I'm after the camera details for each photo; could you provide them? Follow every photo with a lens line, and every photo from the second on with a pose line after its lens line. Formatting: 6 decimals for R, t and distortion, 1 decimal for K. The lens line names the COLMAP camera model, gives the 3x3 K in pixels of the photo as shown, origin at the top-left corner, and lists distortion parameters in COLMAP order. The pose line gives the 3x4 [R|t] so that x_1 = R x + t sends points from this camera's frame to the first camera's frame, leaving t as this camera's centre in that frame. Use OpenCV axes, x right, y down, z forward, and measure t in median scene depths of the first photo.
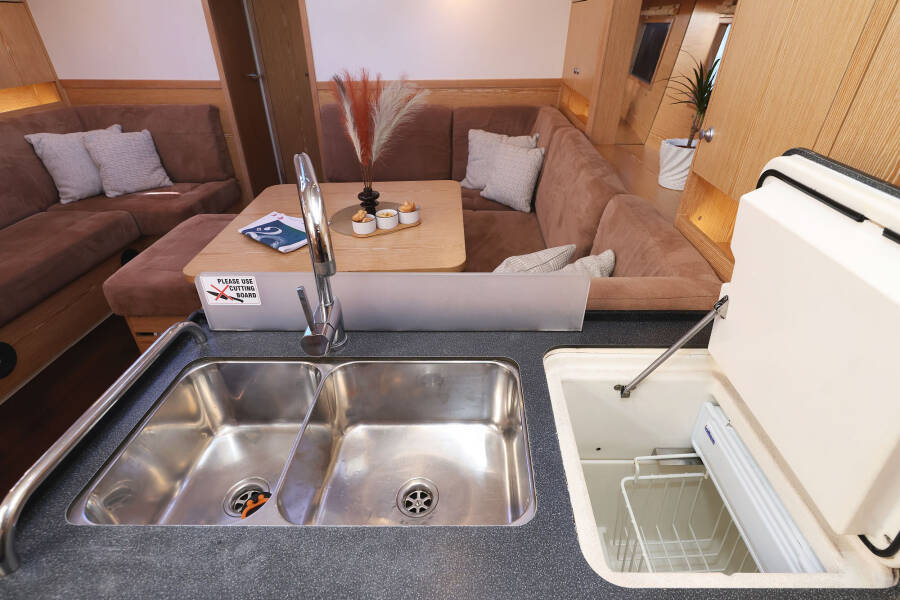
lens RADIAL K [[441.6, 0, 450.0], [0, 441.6, 300.0], [0, 0, 1]] dist [0.000128, 0.000658]
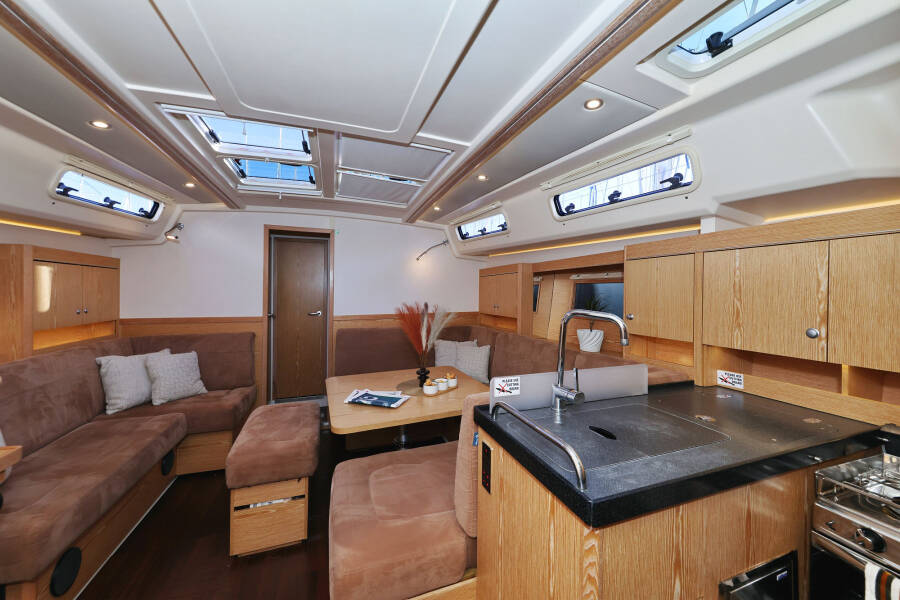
lens RADIAL K [[326.1, 0, 450.0], [0, 326.1, 300.0], [0, 0, 1]] dist [-0.002300, -0.000158]
pose [[0.943775, -0.004138, 0.330561, -0.326254], [0.171951, 0.860161, -0.480163, 0.078812], [-0.282349, 0.510006, 0.812510, -0.067296]]
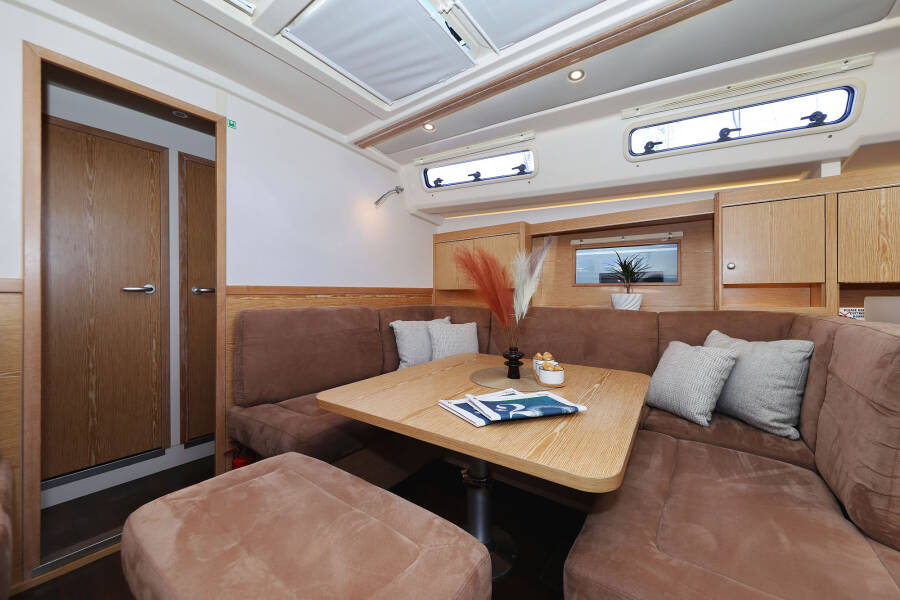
lens RADIAL K [[334.3, 0, 450.0], [0, 334.3, 300.0], [0, 0, 1]] dist [-0.000421, 0.000008]
pose [[0.599644, -0.011293, 0.800187, -0.616612], [0.423793, 0.852666, -0.305549, -0.137493], [-0.678842, 0.522334, 0.516082, 0.489050]]
